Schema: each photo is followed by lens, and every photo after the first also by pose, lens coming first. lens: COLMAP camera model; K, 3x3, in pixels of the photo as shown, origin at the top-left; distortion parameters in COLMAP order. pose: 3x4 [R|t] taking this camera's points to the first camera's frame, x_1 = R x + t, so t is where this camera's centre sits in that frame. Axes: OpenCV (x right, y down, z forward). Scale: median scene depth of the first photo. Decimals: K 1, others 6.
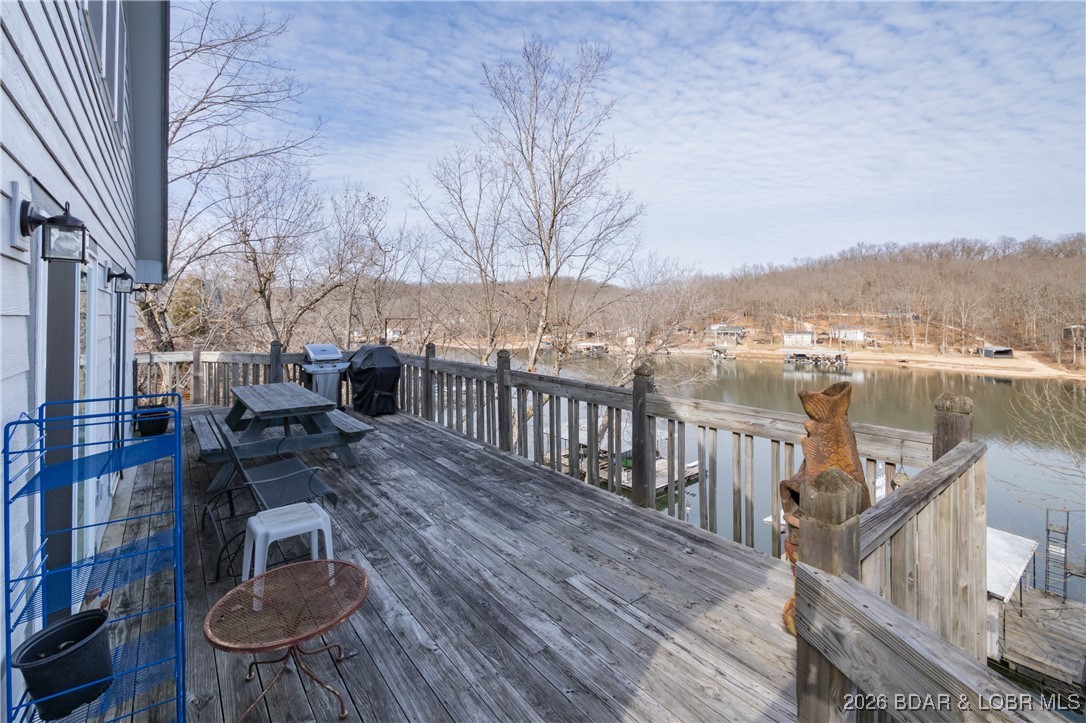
lens RADIAL K [[478.4, 0, 544.8], [0, 478.4, 317.3], [0, 0, 1]] dist [-0.004372, -0.000192]
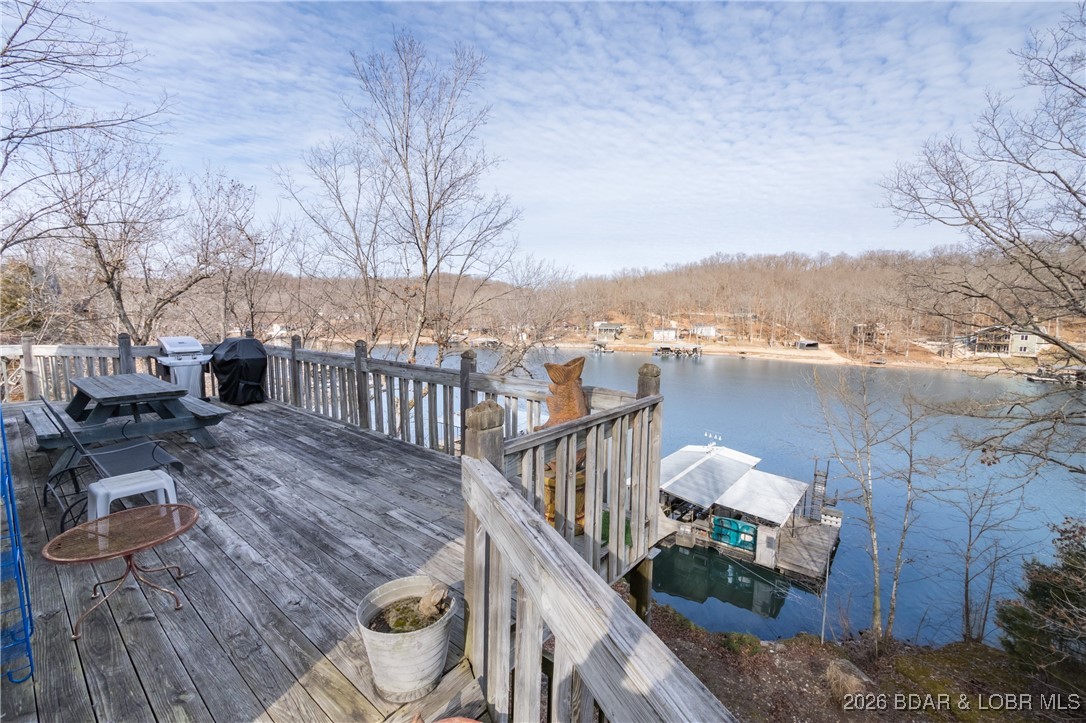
lens RADIAL K [[449.8, 0, 547.2], [0, 449.8, 364.4], [0, 0, 1]] dist [-0.003925, 0.000008]
pose [[0.974717, -0.015212, 0.222925, 0.044897], [-0.009585, 0.993915, 0.109733, 0.001980], [-0.223237, -0.109096, 0.968640, -0.052959]]
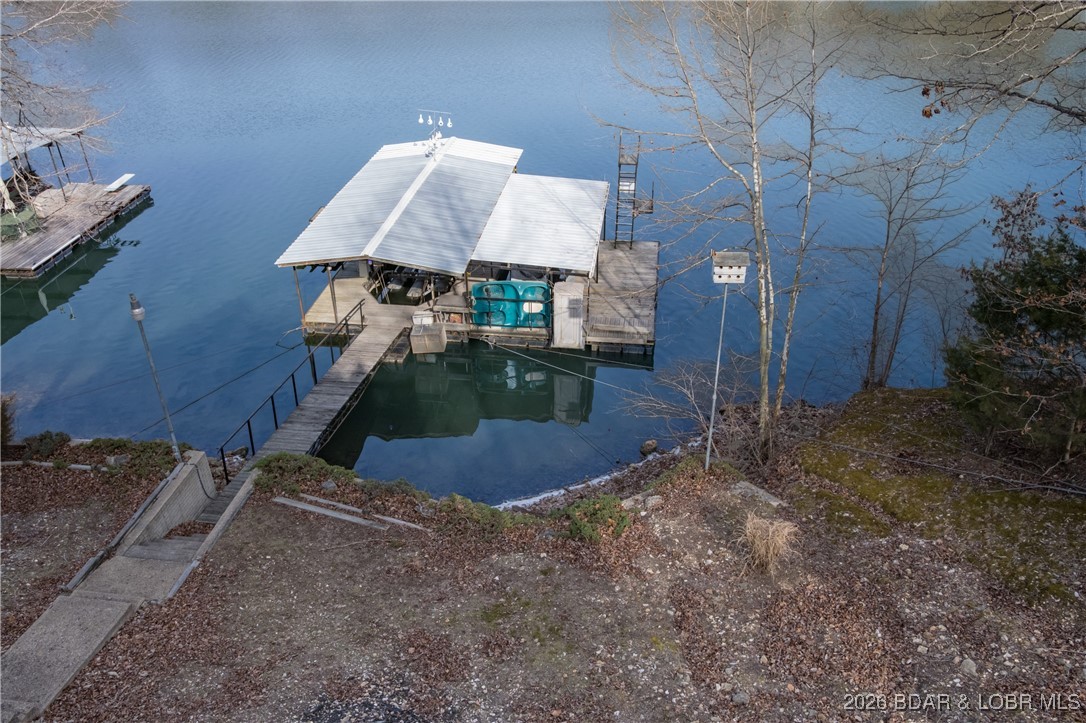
lens RADIAL K [[847.9, 0, 543.1], [0, 847.9, 364.6], [0, 0, 1]] dist [0.008498, -0.003132]
pose [[0.713494, -0.376354, 0.591002, 0.084429], [0.010857, 0.849329, 0.527752, 0.008725], [-0.700577, -0.370131, 0.610077, 0.215688]]
